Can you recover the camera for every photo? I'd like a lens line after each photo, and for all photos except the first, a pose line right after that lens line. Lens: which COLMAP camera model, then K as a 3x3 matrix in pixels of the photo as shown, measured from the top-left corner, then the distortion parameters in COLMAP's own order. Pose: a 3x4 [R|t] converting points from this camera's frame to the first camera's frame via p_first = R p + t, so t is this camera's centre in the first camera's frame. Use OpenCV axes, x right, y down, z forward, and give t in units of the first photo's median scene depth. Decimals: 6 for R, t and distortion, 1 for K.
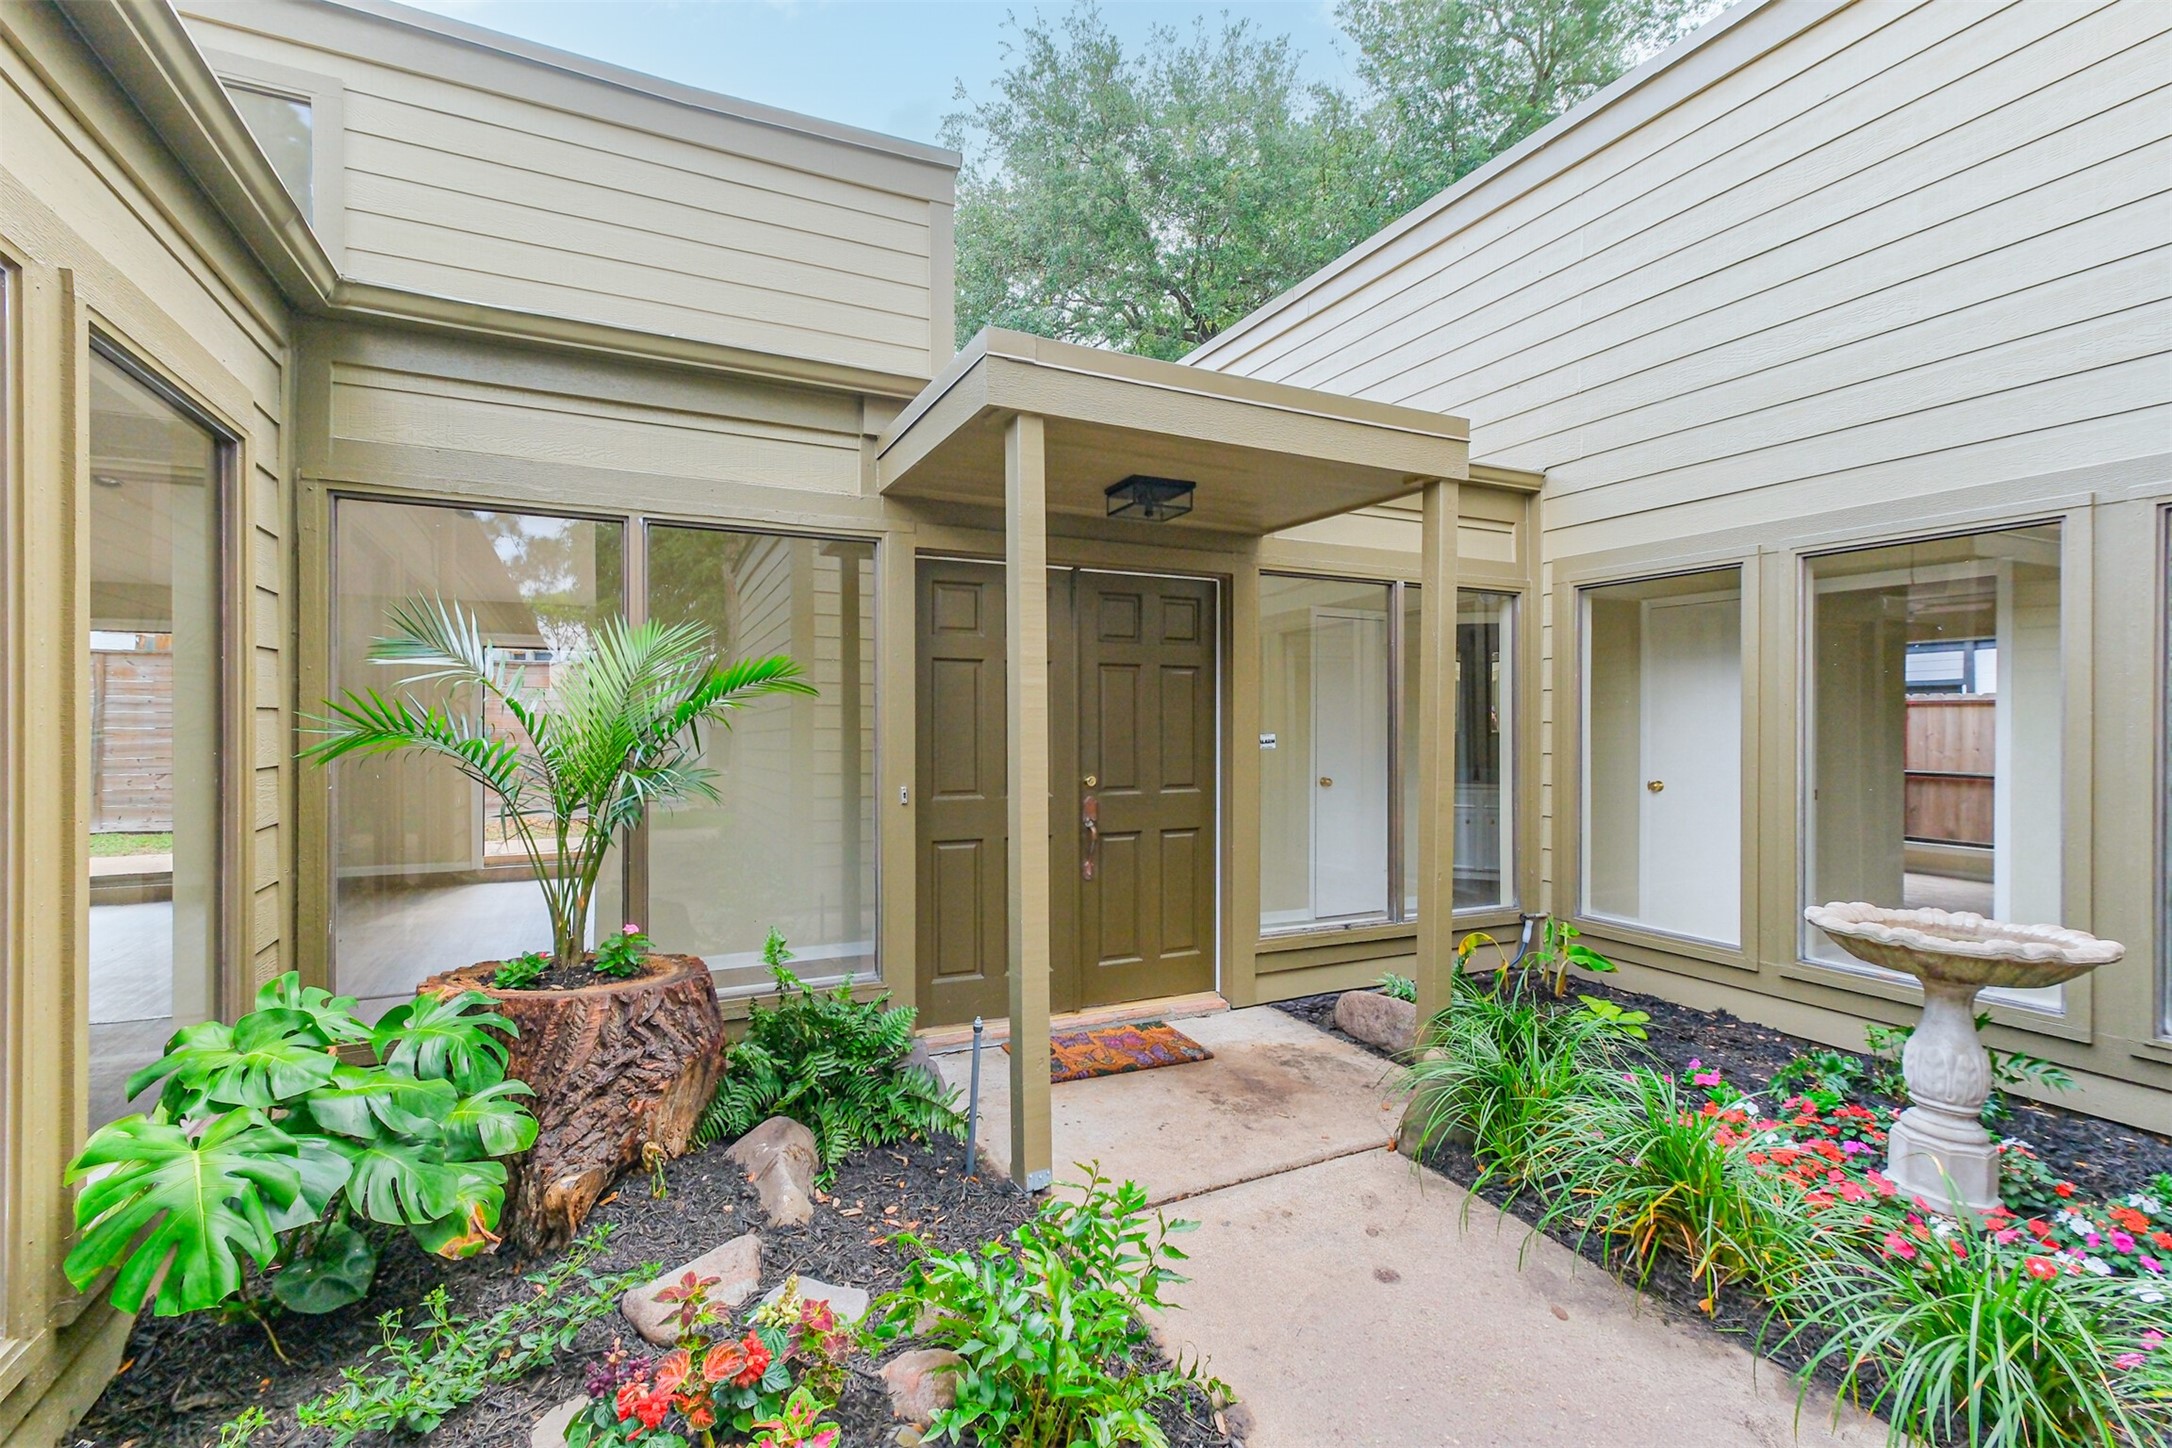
lens RADIAL K [[966.9, 0, 1086.0], [0, 966.9, 724.0], [0, 0, 1]] dist [0.002781, 0.001386]
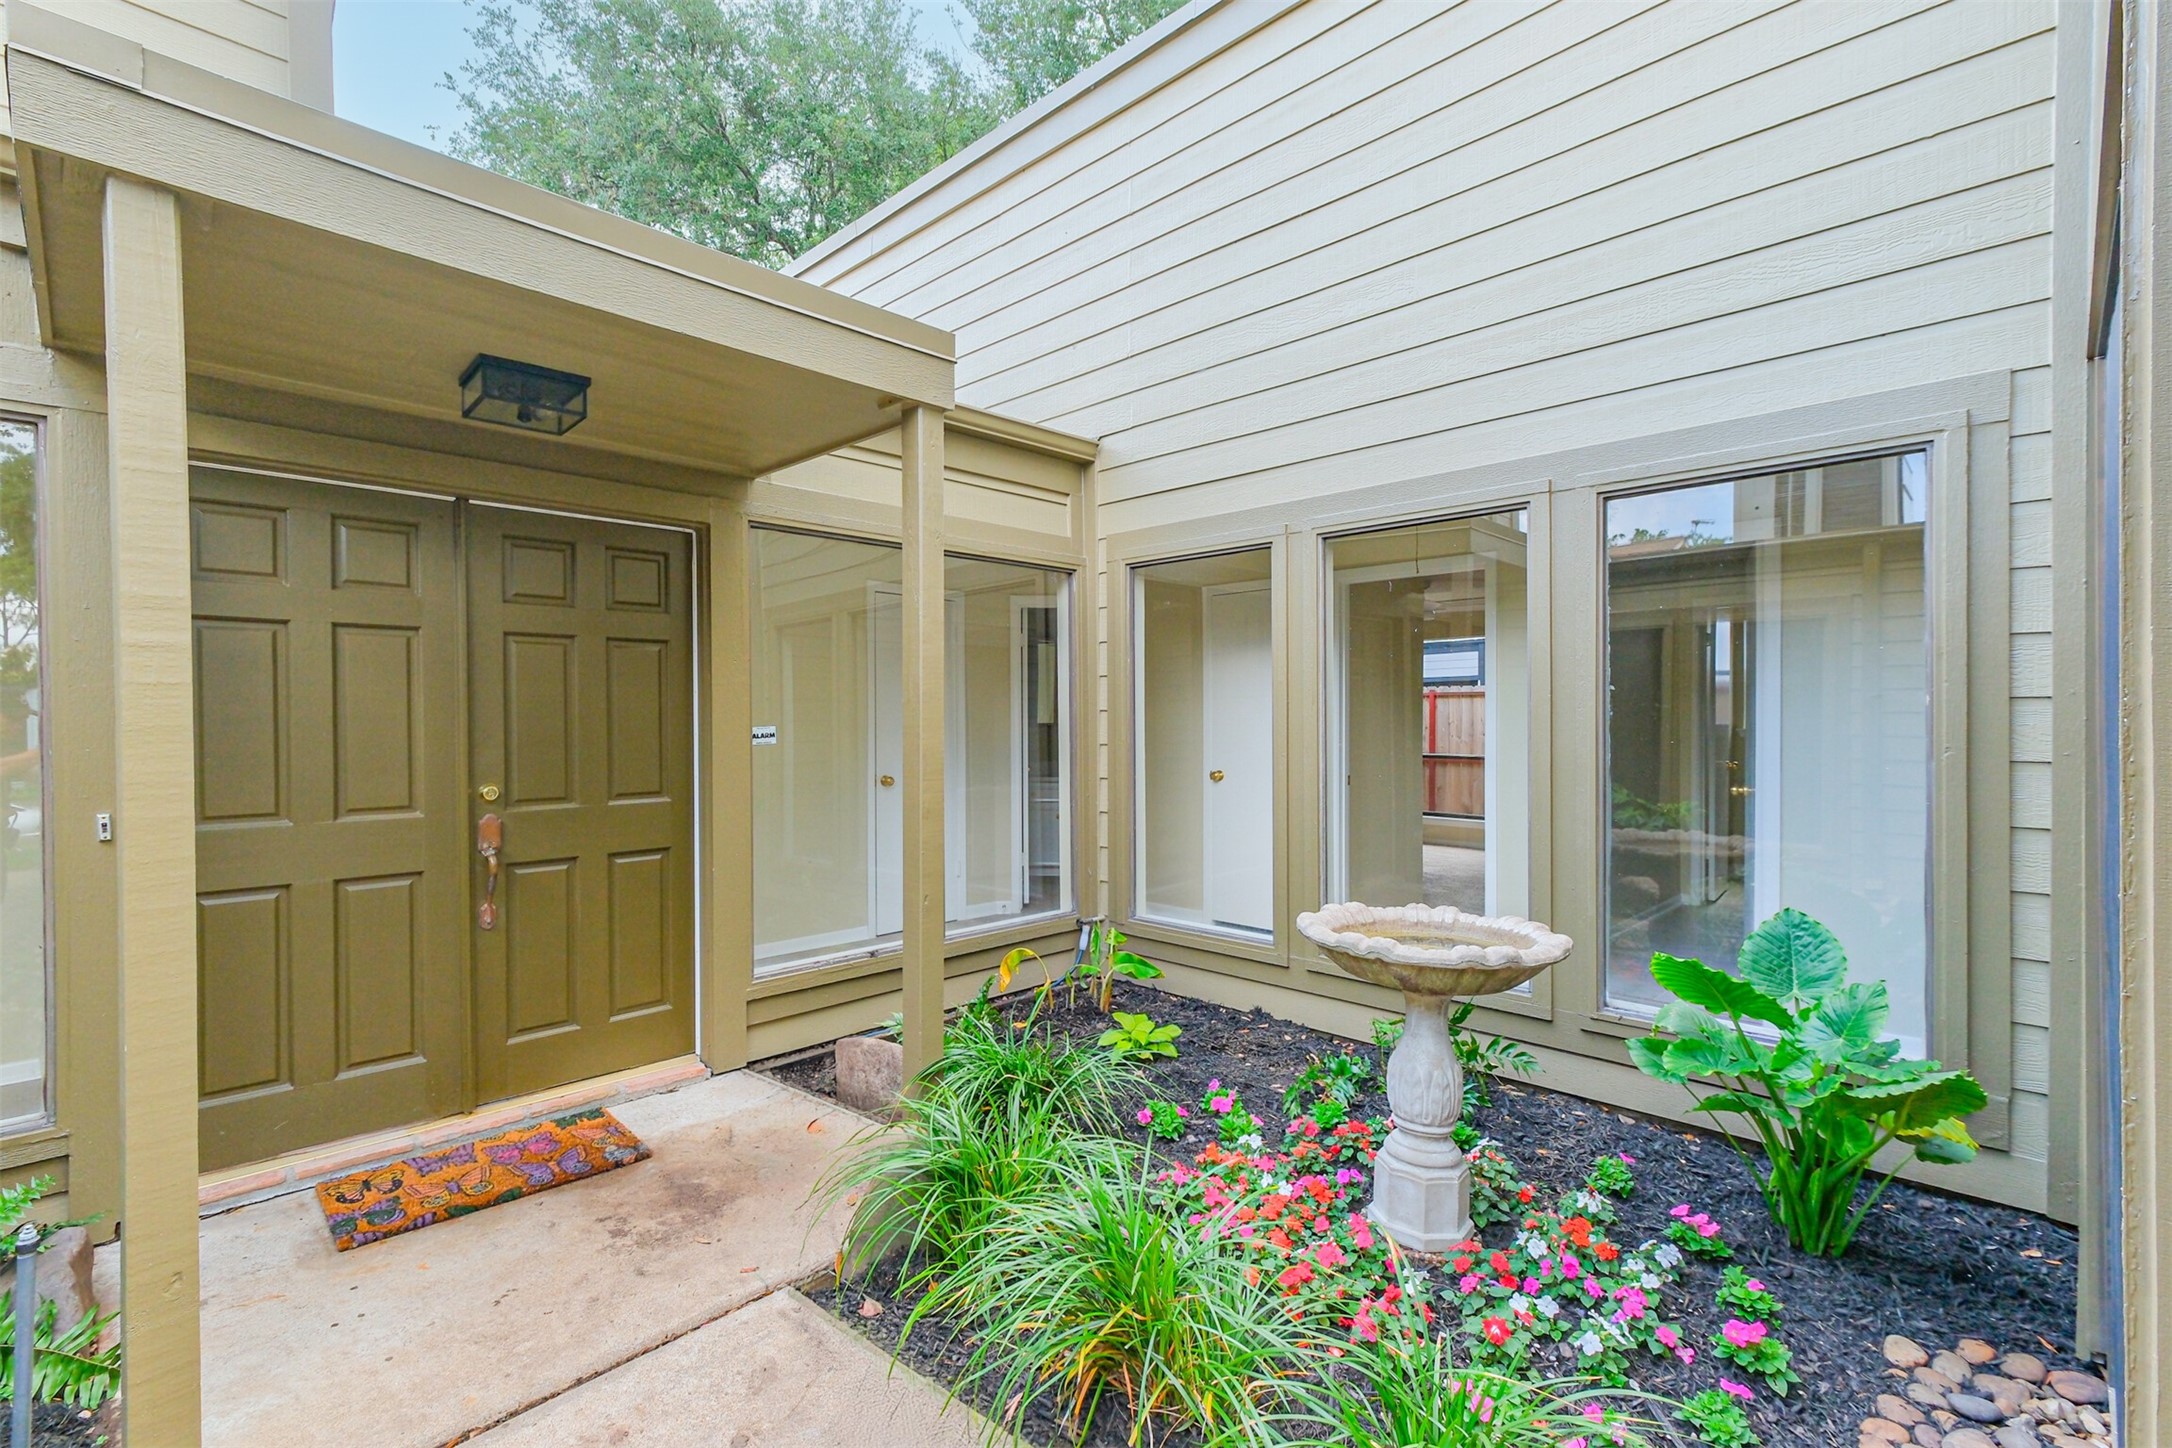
lens RADIAL K [[966.9, 0, 1086.0], [0, 966.9, 724.0], [0, 0, 1]] dist [0.002781, 0.001386]
pose [[0.941082, -0.009639, 0.338041, 0.183245], [0.008071, 0.999949, 0.006044, 0.006431], [-0.338082, -0.002959, 0.941112, 0.164146]]
